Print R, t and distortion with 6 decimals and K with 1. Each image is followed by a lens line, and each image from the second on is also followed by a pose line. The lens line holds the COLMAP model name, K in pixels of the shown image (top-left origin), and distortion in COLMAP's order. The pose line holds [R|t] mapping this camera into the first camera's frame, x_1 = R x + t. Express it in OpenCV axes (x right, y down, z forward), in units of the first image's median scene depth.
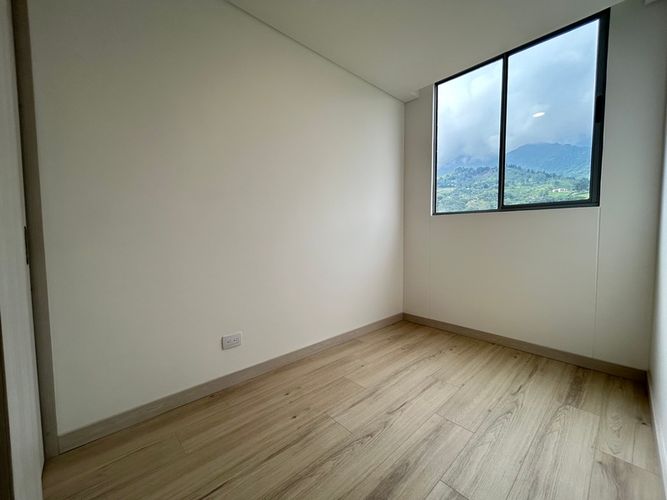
lens RADIAL K [[267.9, 0, 333.5], [0, 267.9, 250.0], [0, 0, 1]] dist [-0.001300, 0.000166]
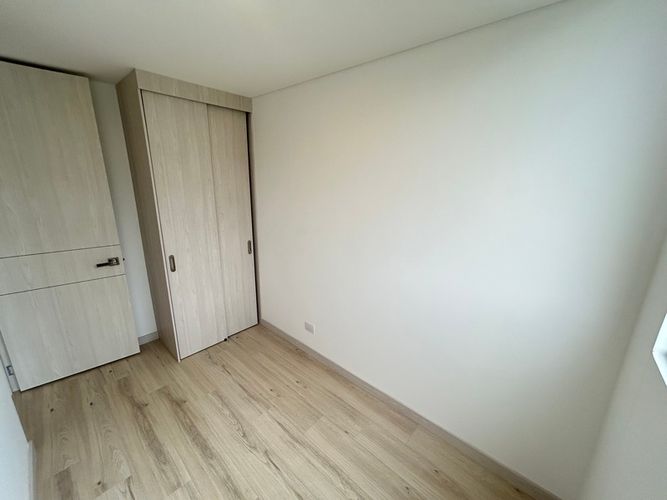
lens RADIAL K [[267.9, 0, 333.5], [0, 267.9, 250.0], [0, 0, 1]] dist [-0.001300, 0.000166]
pose [[0.098848, 0.253640, -0.962235, 1.004184], [-0.081443, 0.965789, 0.246210, -0.473903], [0.991764, 0.054030, 0.116123, 0.994327]]
